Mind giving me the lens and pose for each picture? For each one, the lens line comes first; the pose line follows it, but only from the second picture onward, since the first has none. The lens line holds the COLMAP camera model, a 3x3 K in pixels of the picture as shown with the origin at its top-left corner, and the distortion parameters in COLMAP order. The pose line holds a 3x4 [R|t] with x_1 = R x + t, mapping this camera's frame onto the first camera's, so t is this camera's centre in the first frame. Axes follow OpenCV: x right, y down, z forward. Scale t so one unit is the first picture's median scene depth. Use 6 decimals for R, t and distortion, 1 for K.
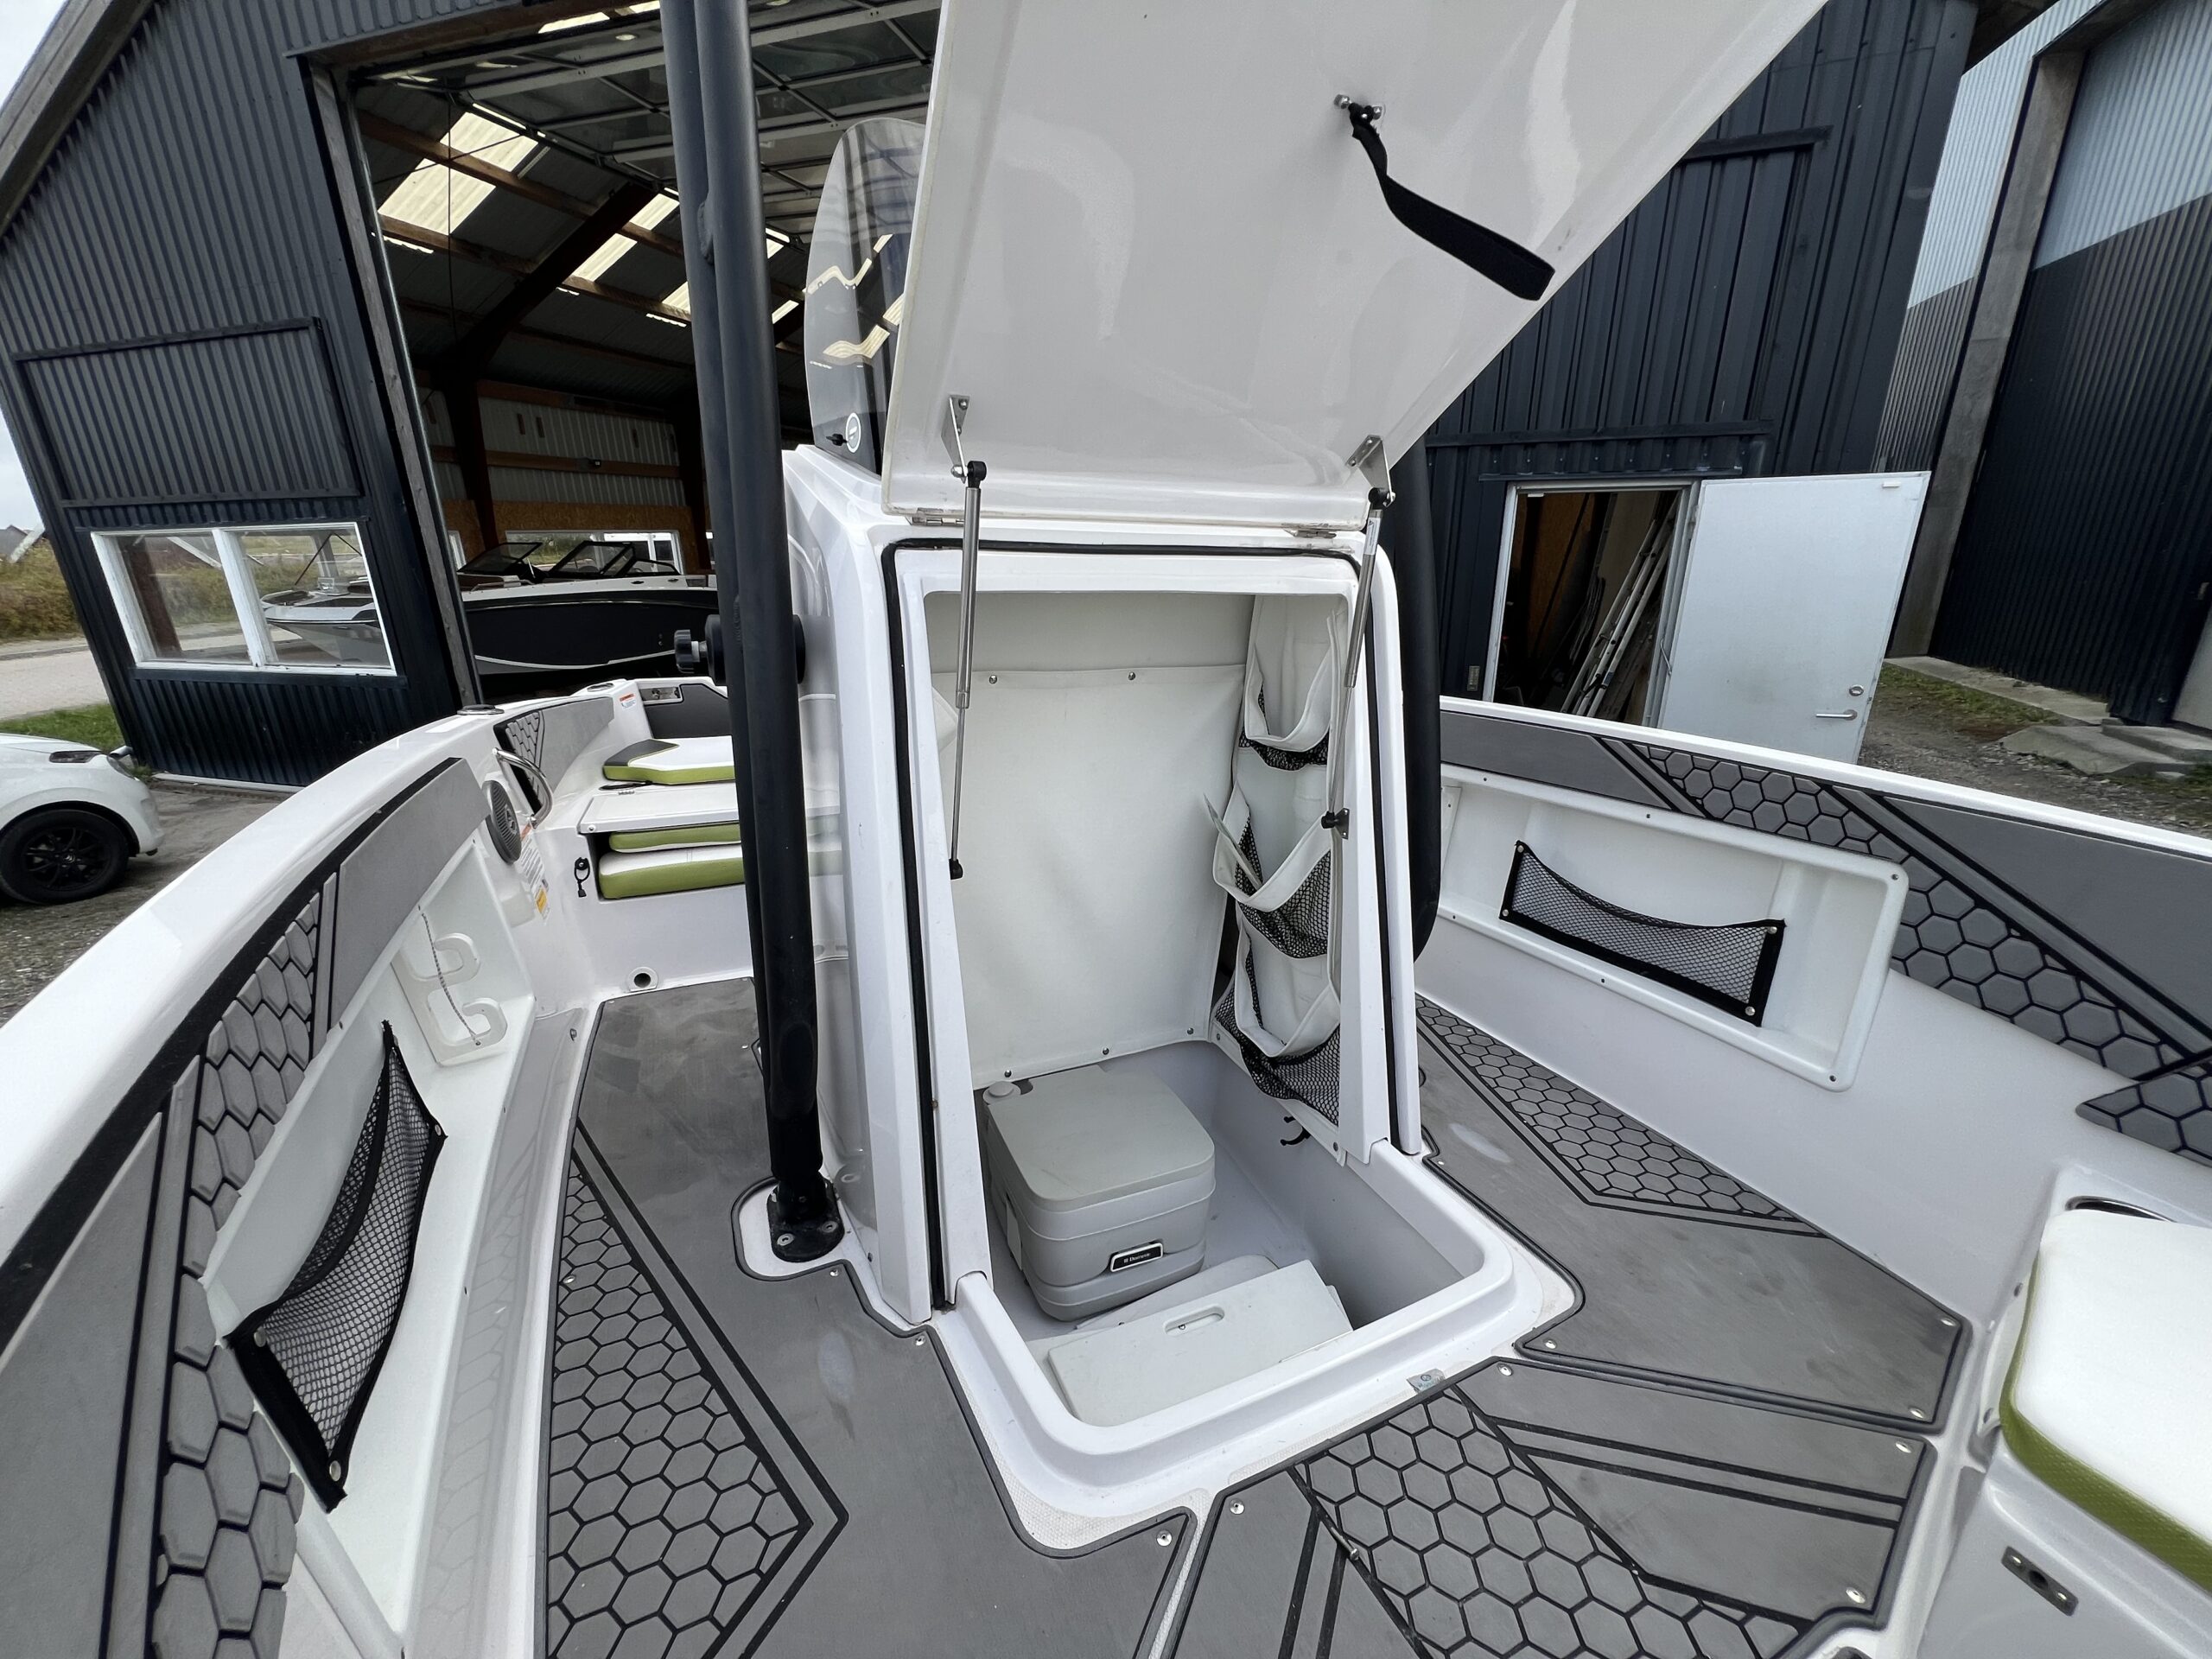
lens RADIAL K [[882.2, 0, 1103.5], [0, 882.2, 819.6], [0, 0, 1]] dist [0.000573, -0.001393]
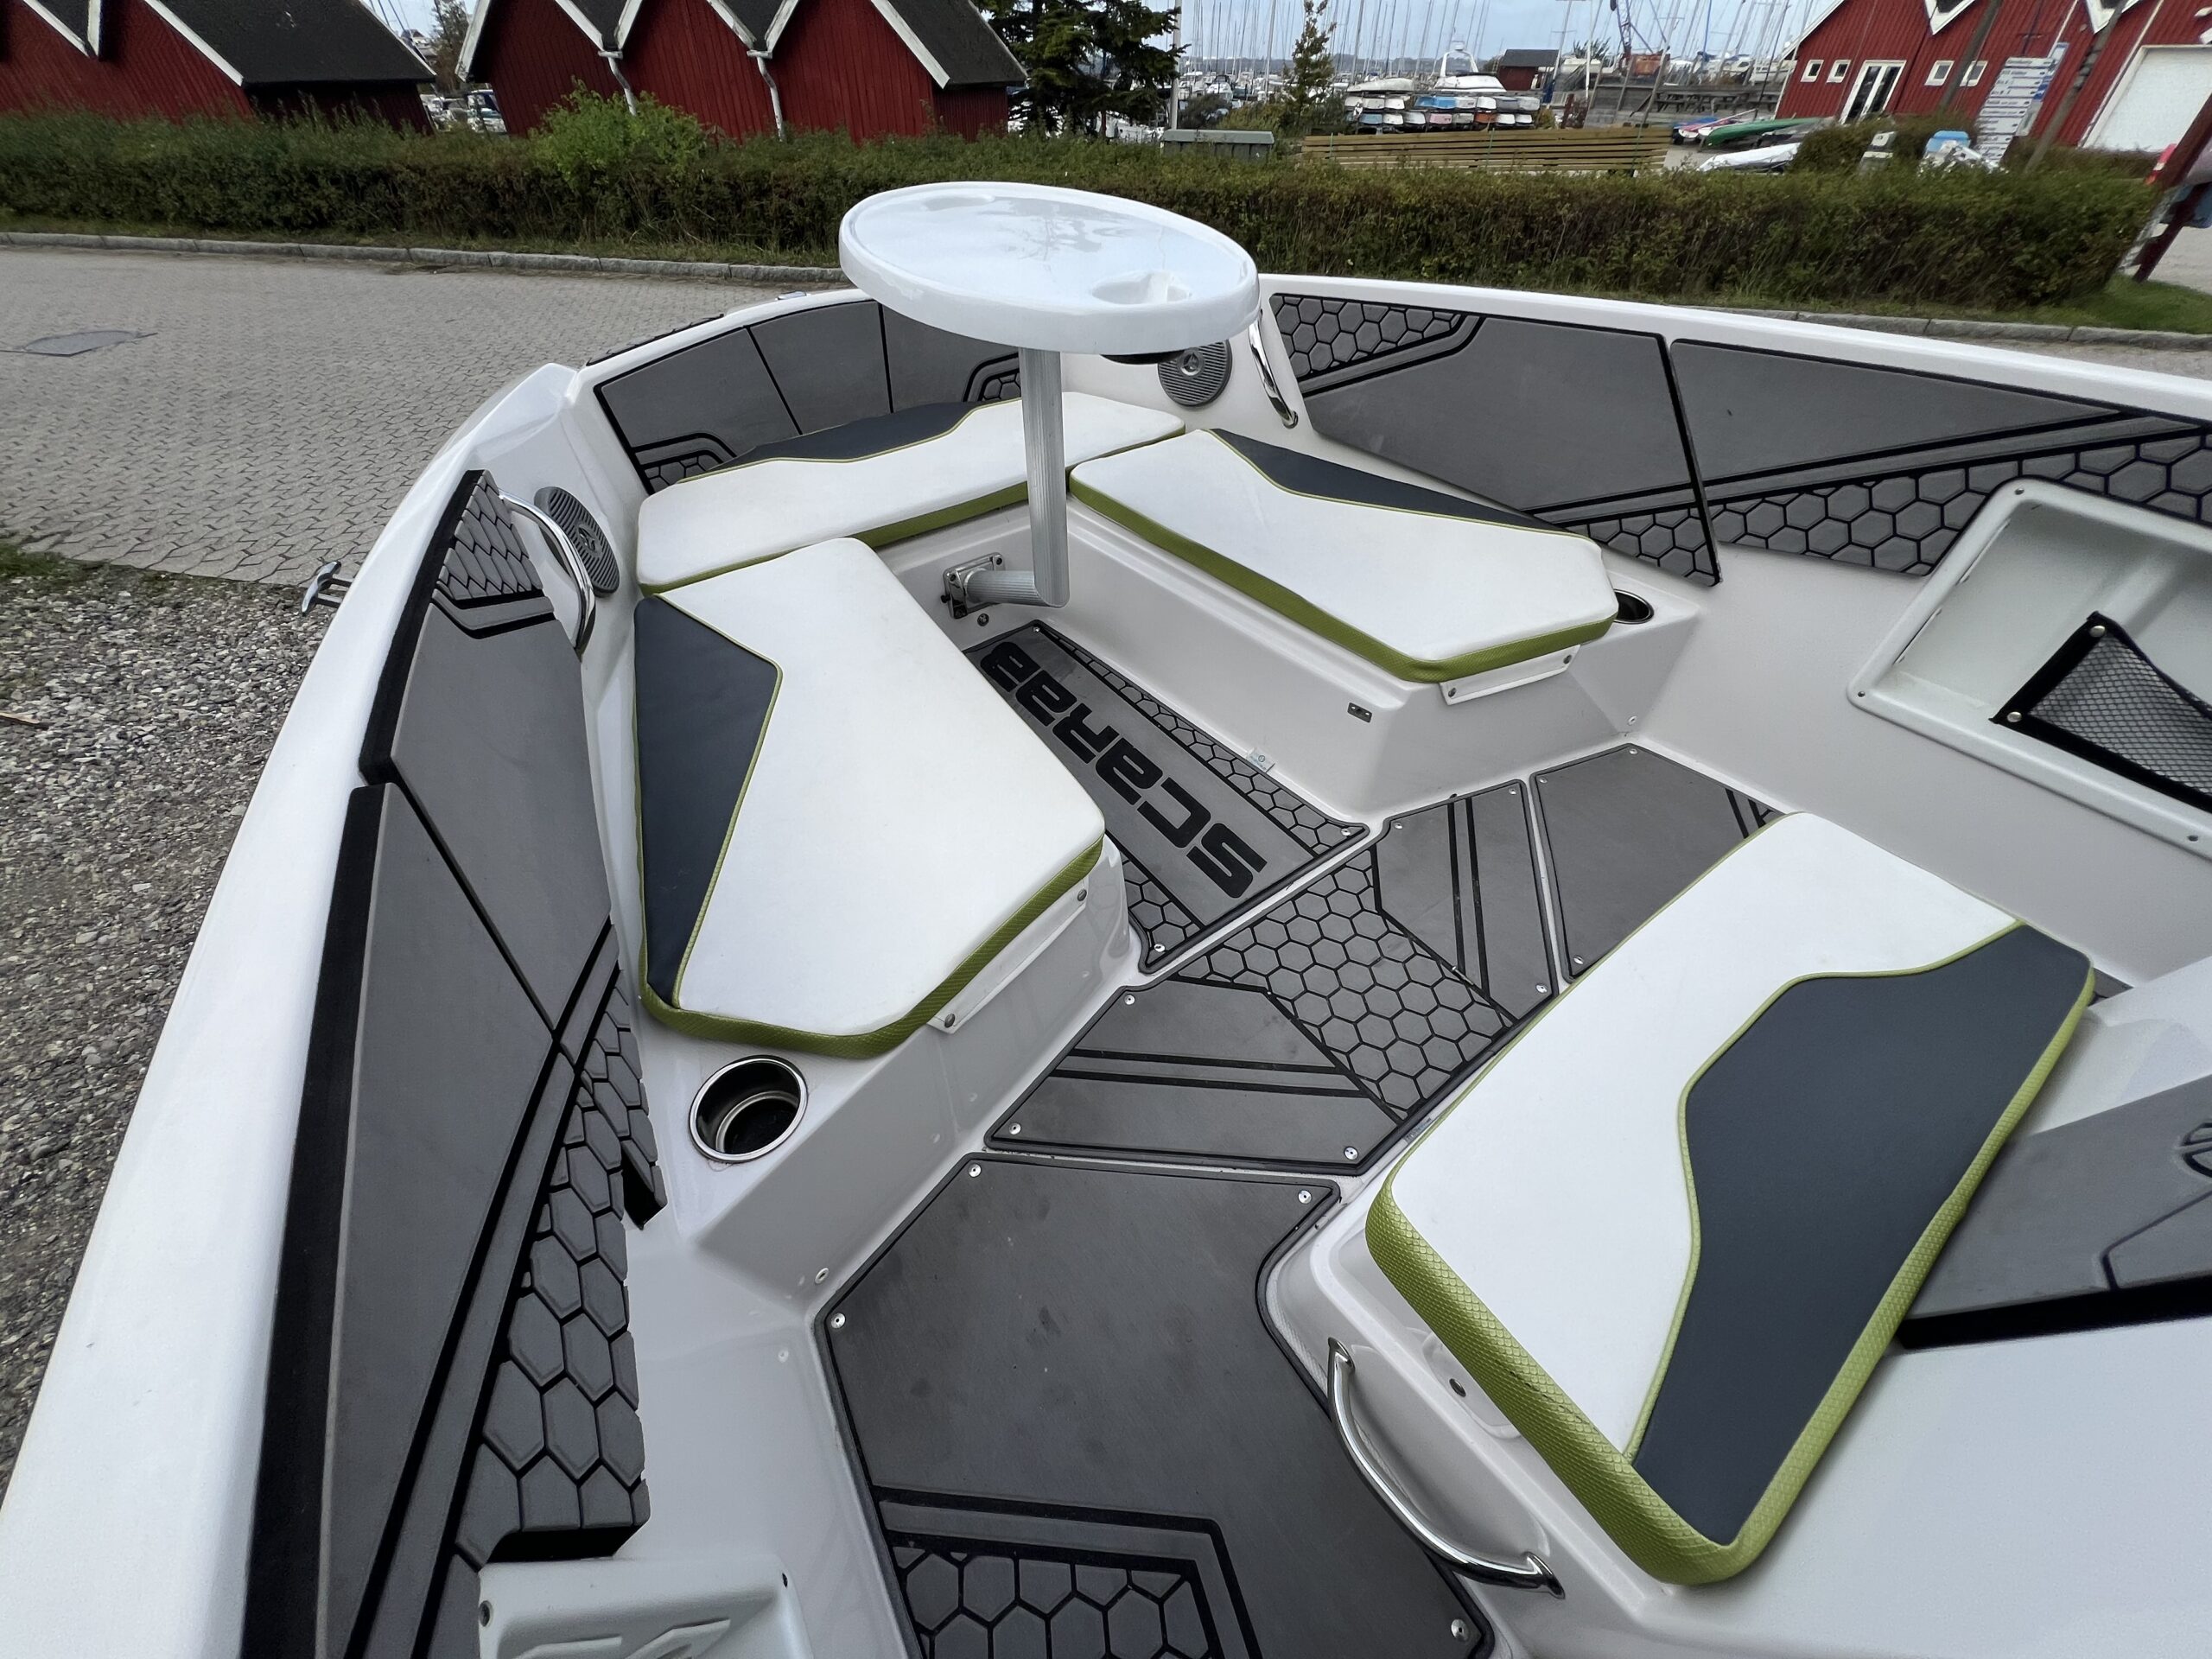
lens RADIAL K [[882.2, 0, 1103.5], [0, 882.2, 819.6], [0, 0, 1]] dist [0.000573, -0.001393]
pose [[-0.979116, 0.144646, -0.142863, 0.424481], [-0.048184, 0.517582, 0.854276, -0.205887], [0.197511, 0.843319, -0.499803, 0.586922]]
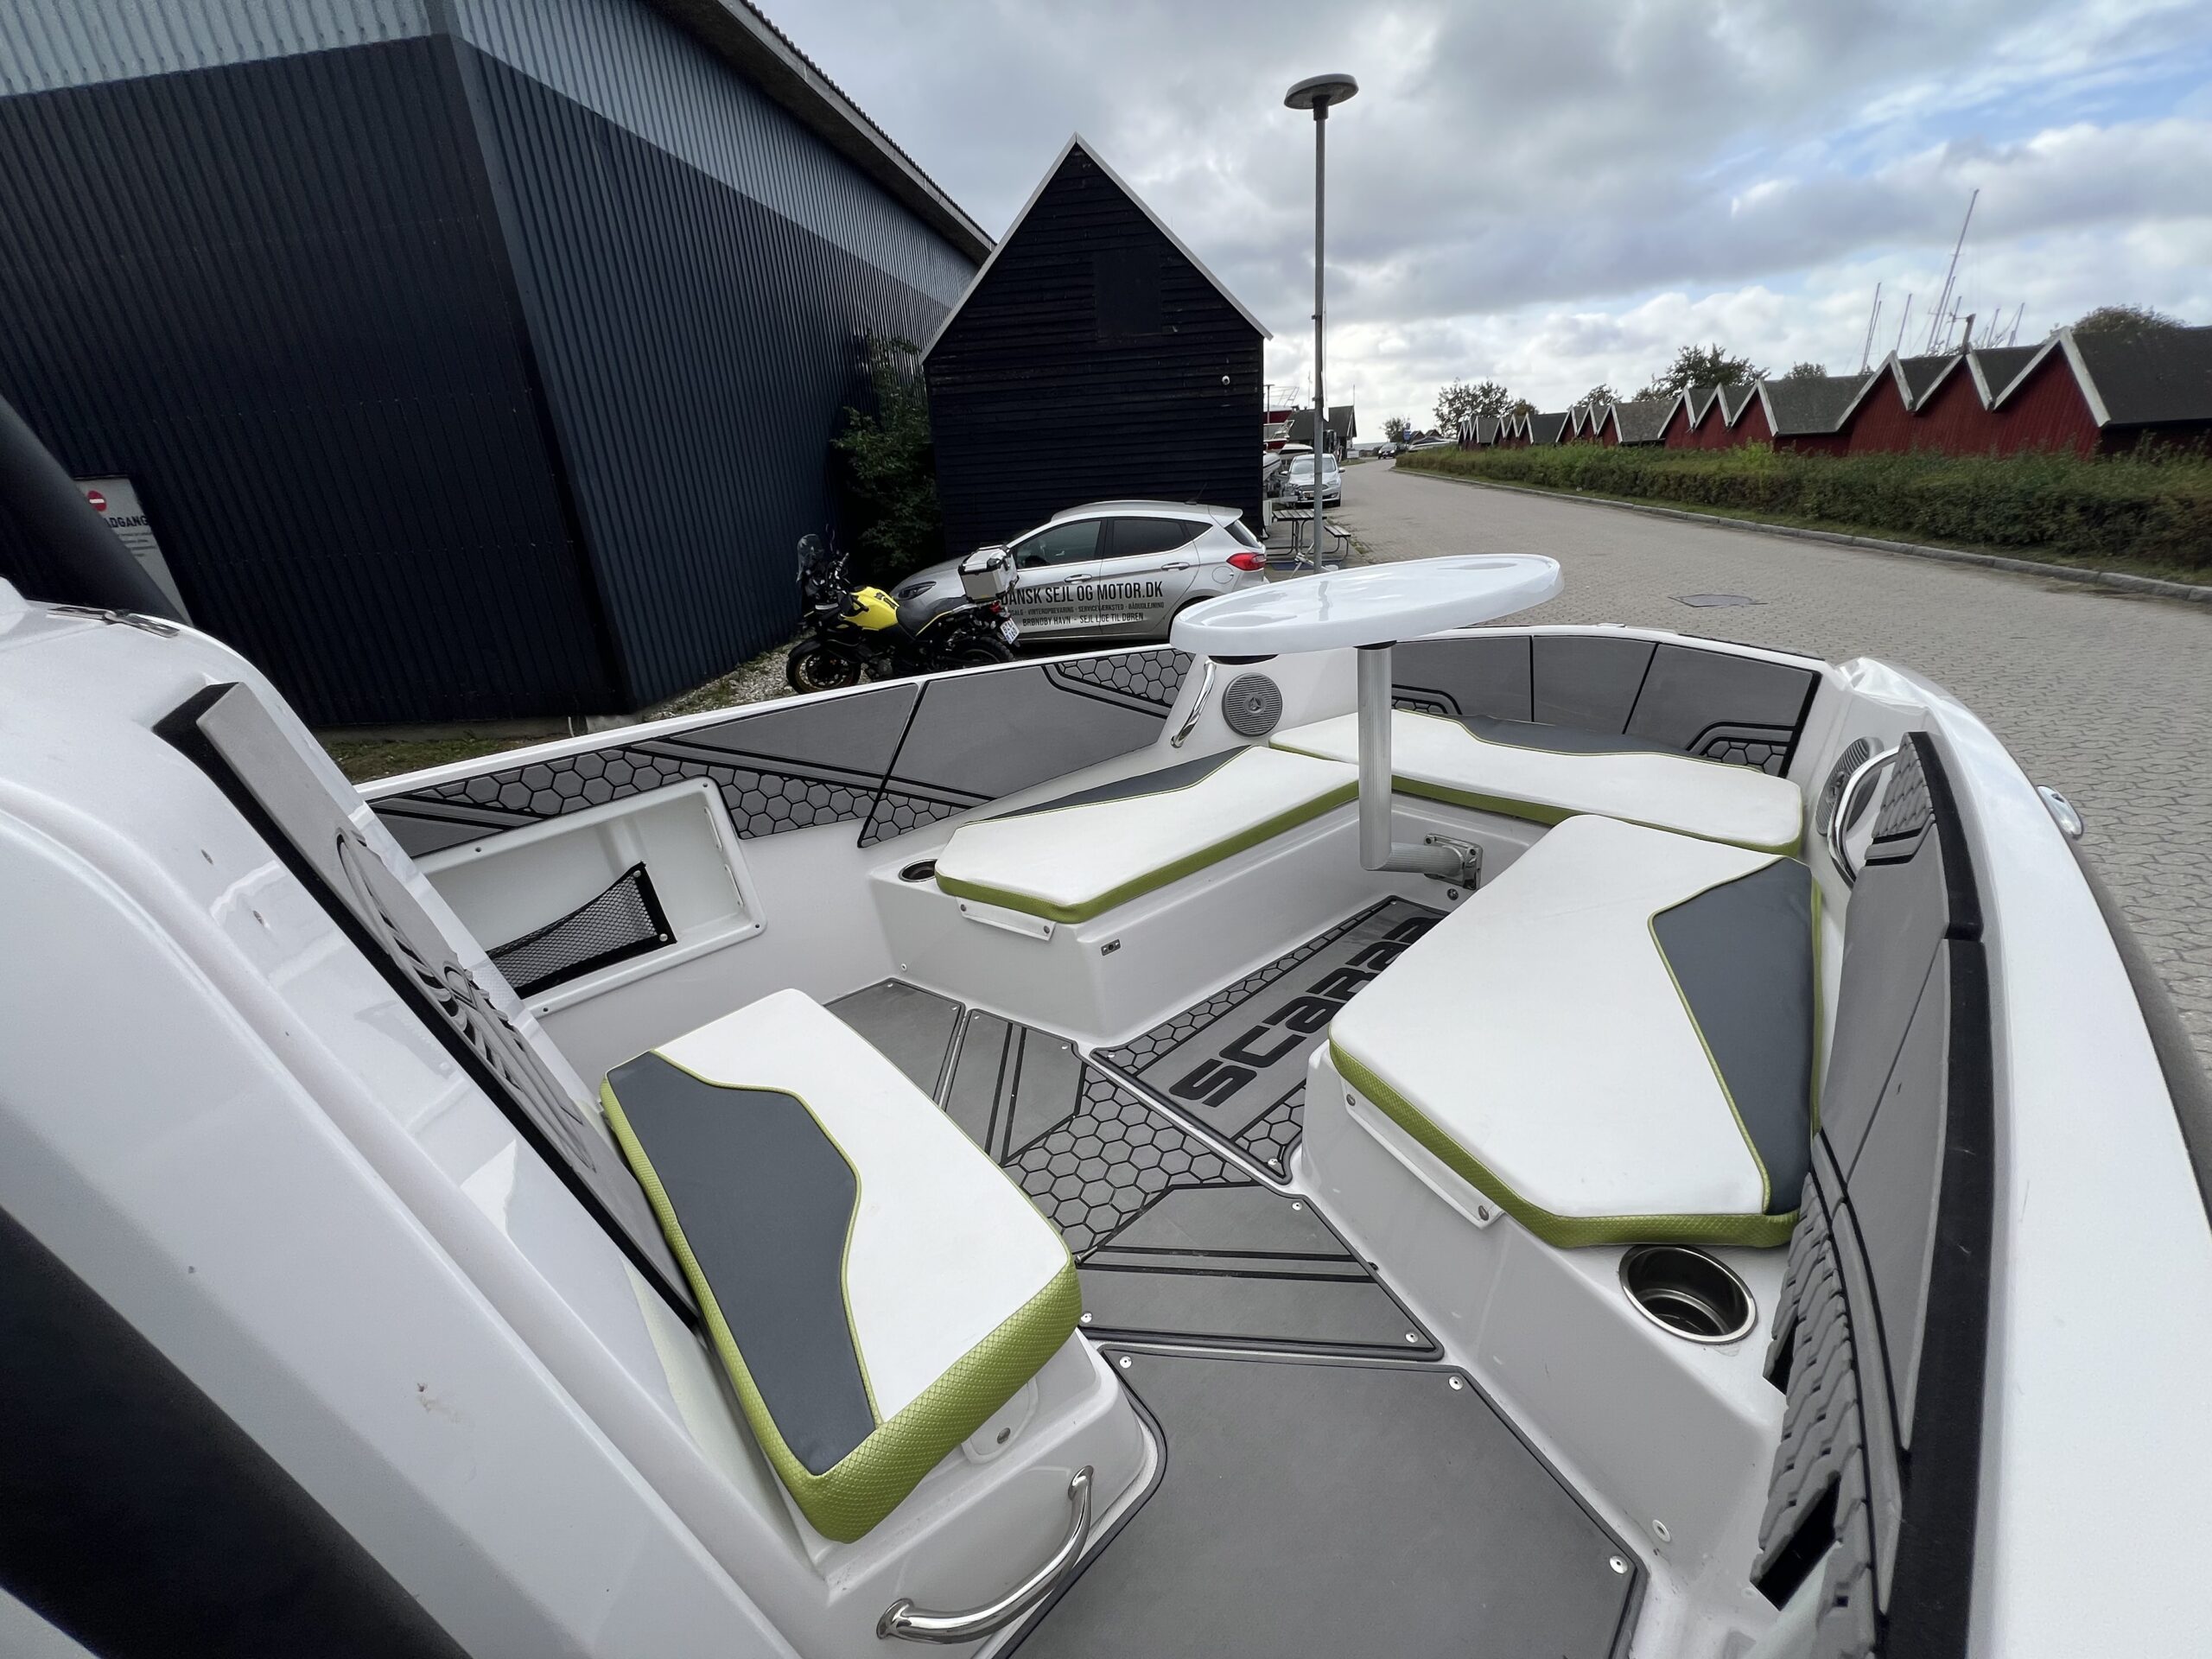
lens RADIAL K [[887.5, 0, 1100.4], [0, 887.5, 821.3], [0, 0, 1]] dist [-0.003577, 0.000666]
pose [[-0.242398, -0.338053, 0.909375, -0.340446], [0.358013, 0.840007, 0.407695, -0.144576], [-0.901704, 0.424392, -0.082589, 0.349313]]
